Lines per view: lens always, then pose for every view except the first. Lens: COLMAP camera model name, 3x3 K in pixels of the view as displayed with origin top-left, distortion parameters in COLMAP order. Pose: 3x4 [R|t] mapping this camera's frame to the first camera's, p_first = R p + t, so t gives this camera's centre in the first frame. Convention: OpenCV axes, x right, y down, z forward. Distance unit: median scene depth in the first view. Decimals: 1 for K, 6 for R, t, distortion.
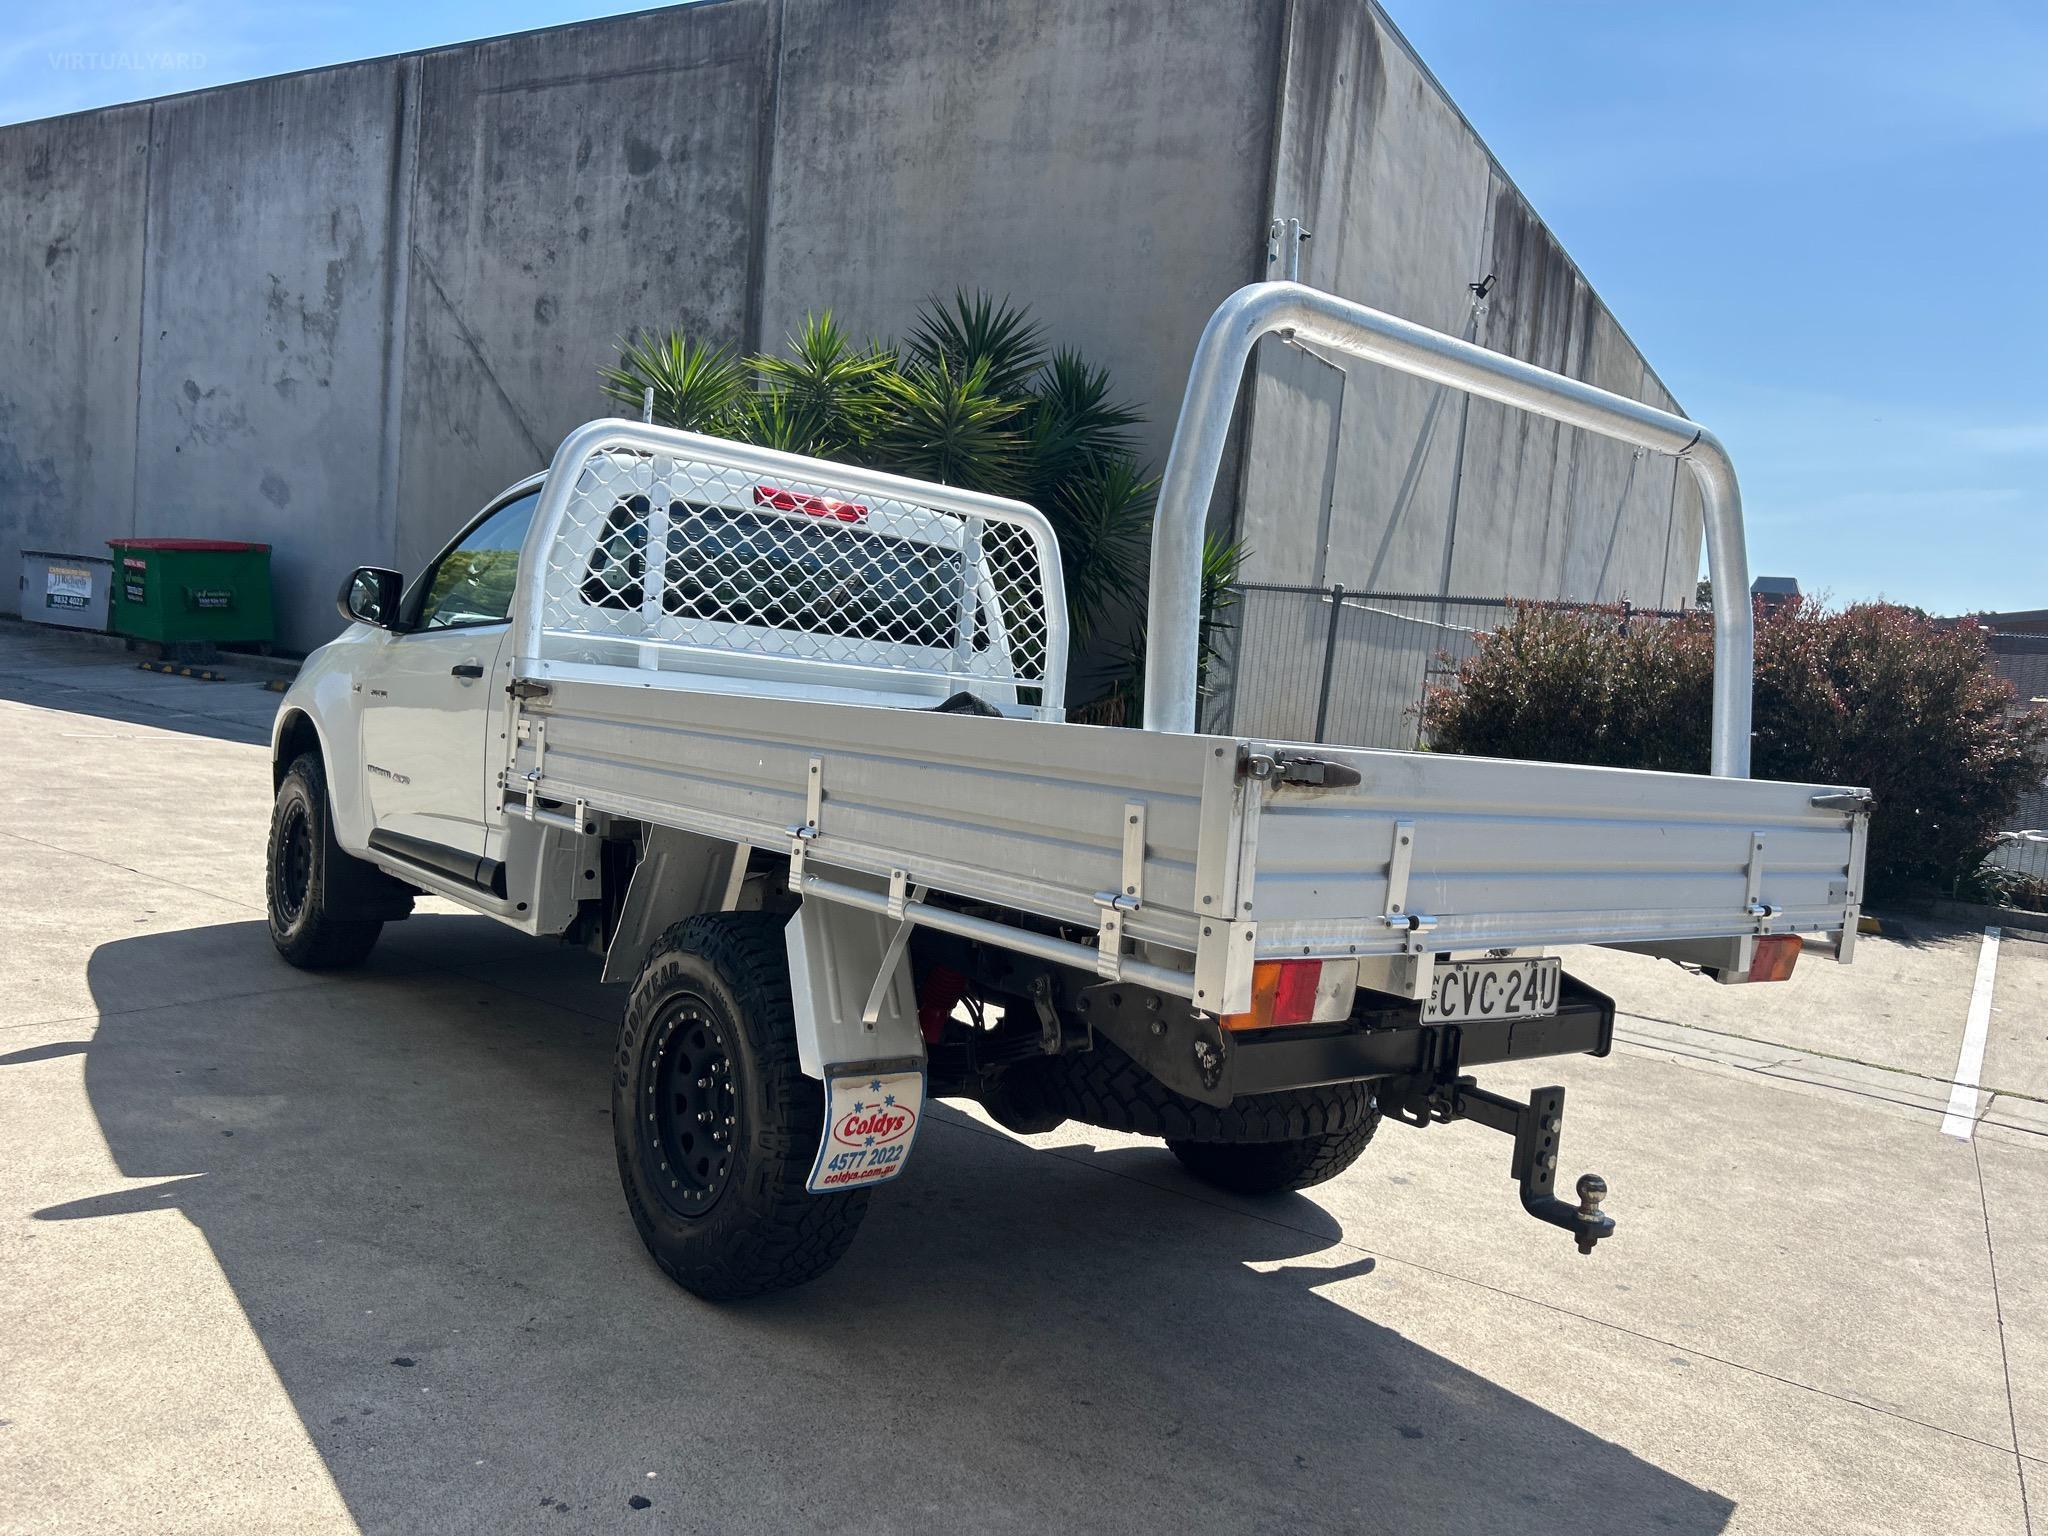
lens RADIAL K [[1544.5, 0, 1059.2], [0, 1544.5, 767.9], [0, 0, 1]] dist [0.018828, 0.003908]
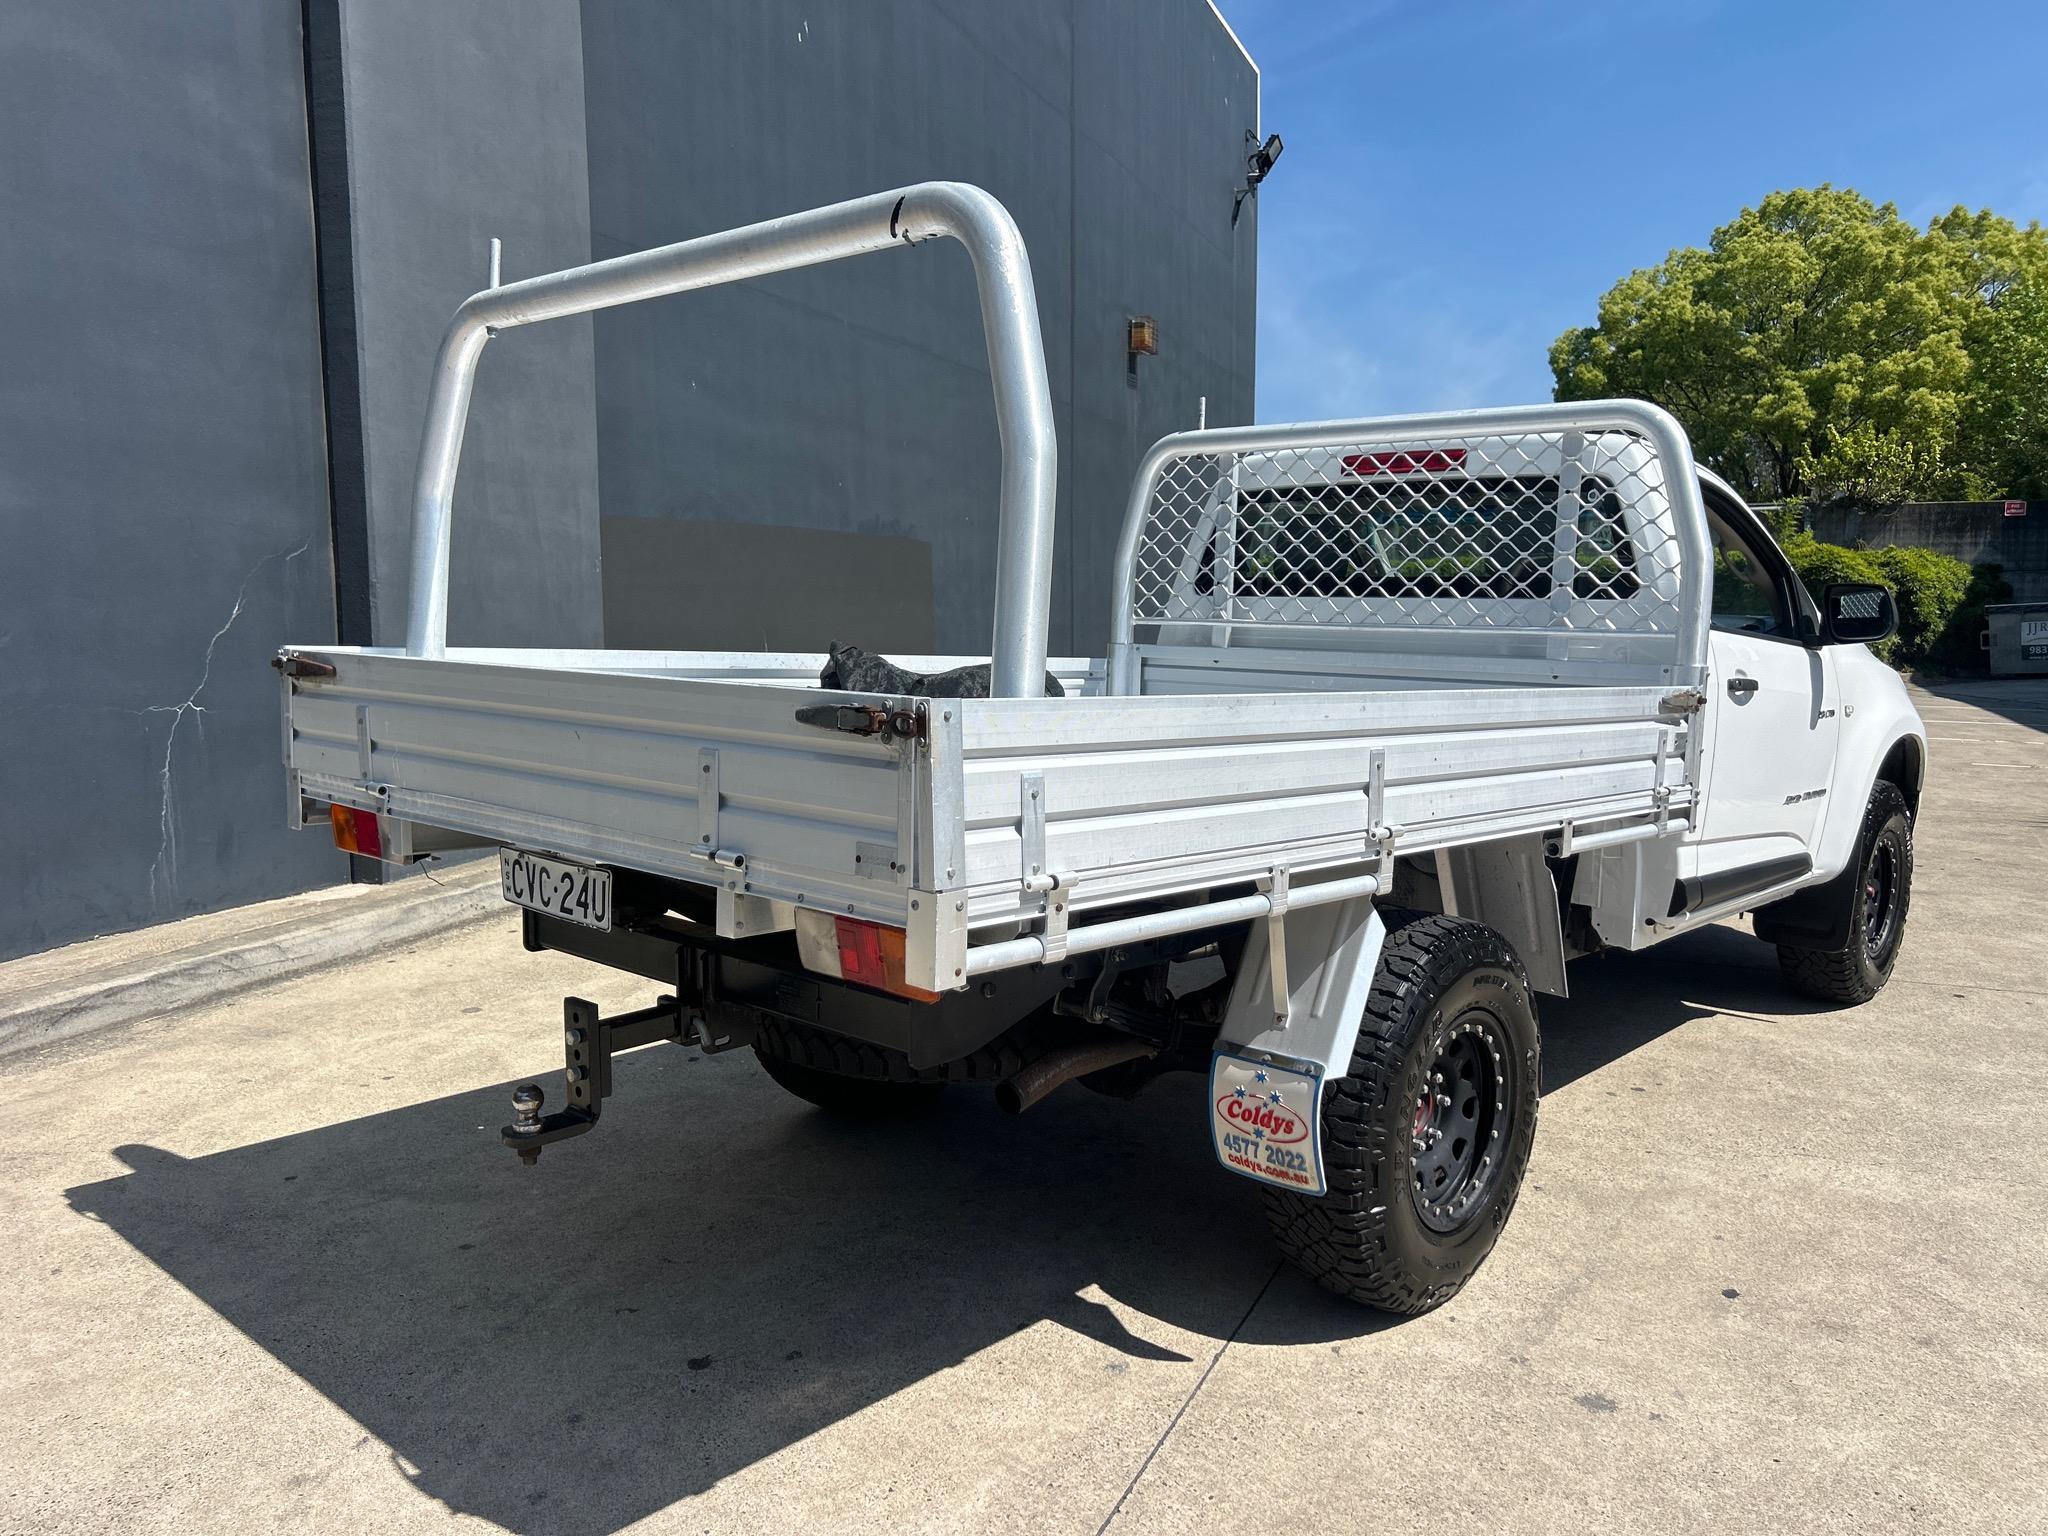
lens RADIAL K [[1552.2, 0, 1037.7], [0, 1552.2, 784.4], [0, 0, 1]] dist [0.049433, -0.053275]
pose [[0.142806, 0.019915, -0.989550, 0.681384], [-0.050984, 0.998618, 0.012740, 0.022895], [0.988437, 0.048631, 0.143624, 0.585280]]
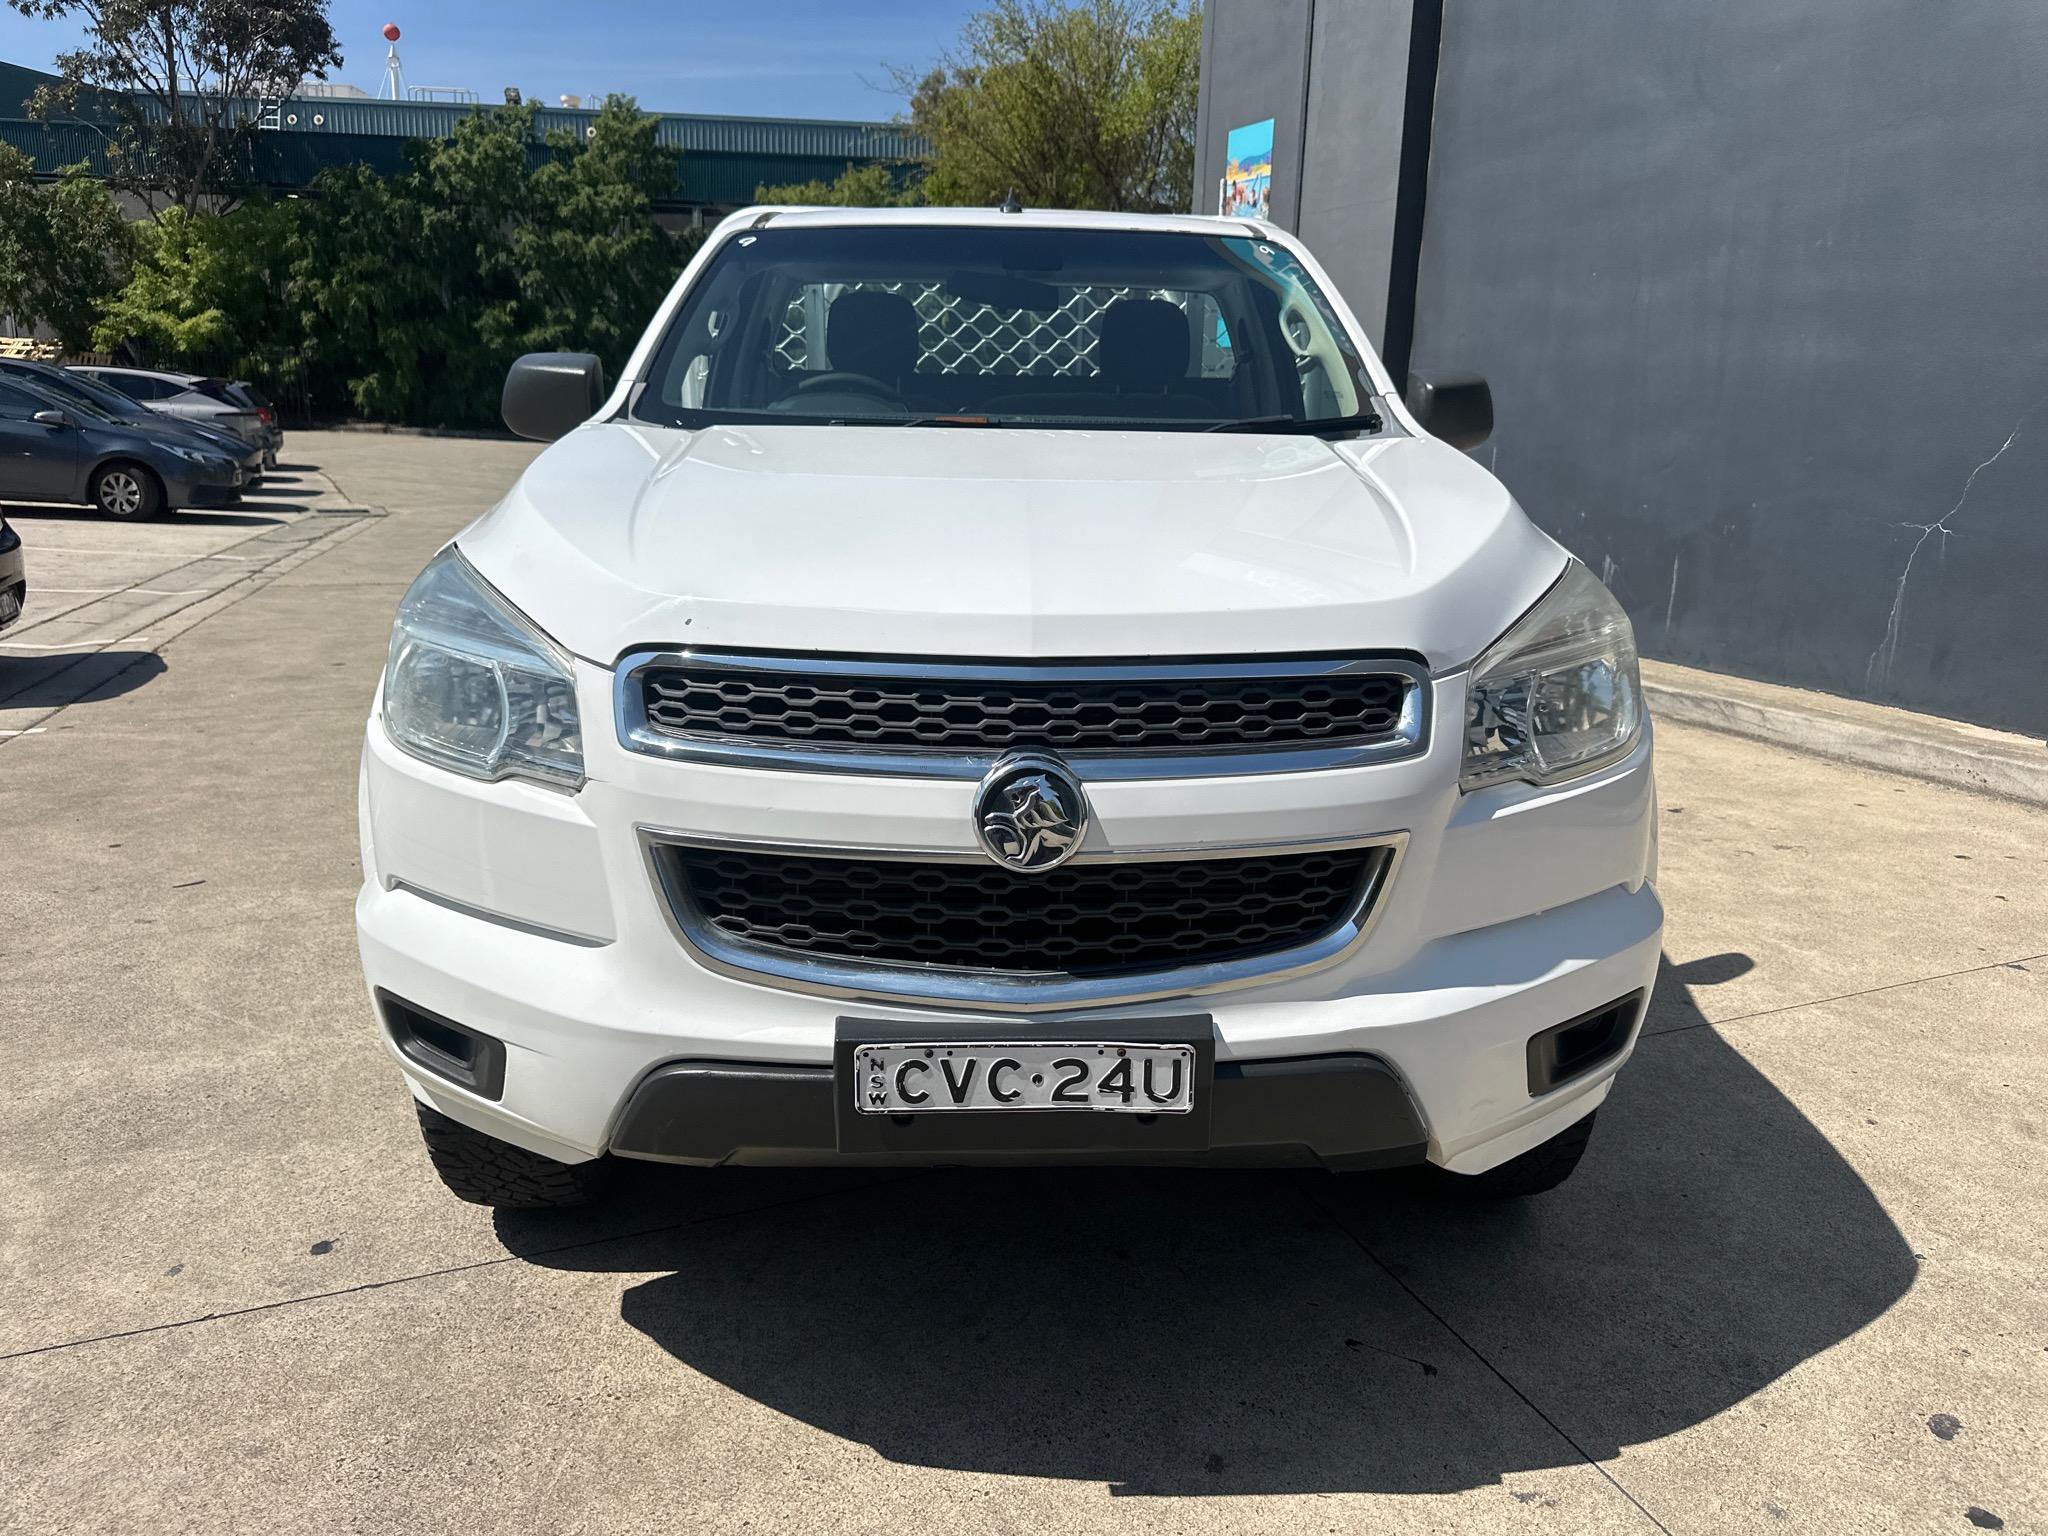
lens RADIAL K [[1465.7, 0, 1036.3], [0, 1465.7, 763.2], [0, 0, 1]] dist [0.030101, -0.037108]
pose [[-0.781719, -0.258426, 0.567566, -0.661720], [-0.064889, 0.938865, 0.338114, -0.161466], [-0.620245, 0.227482, -0.750698, 1.526281]]
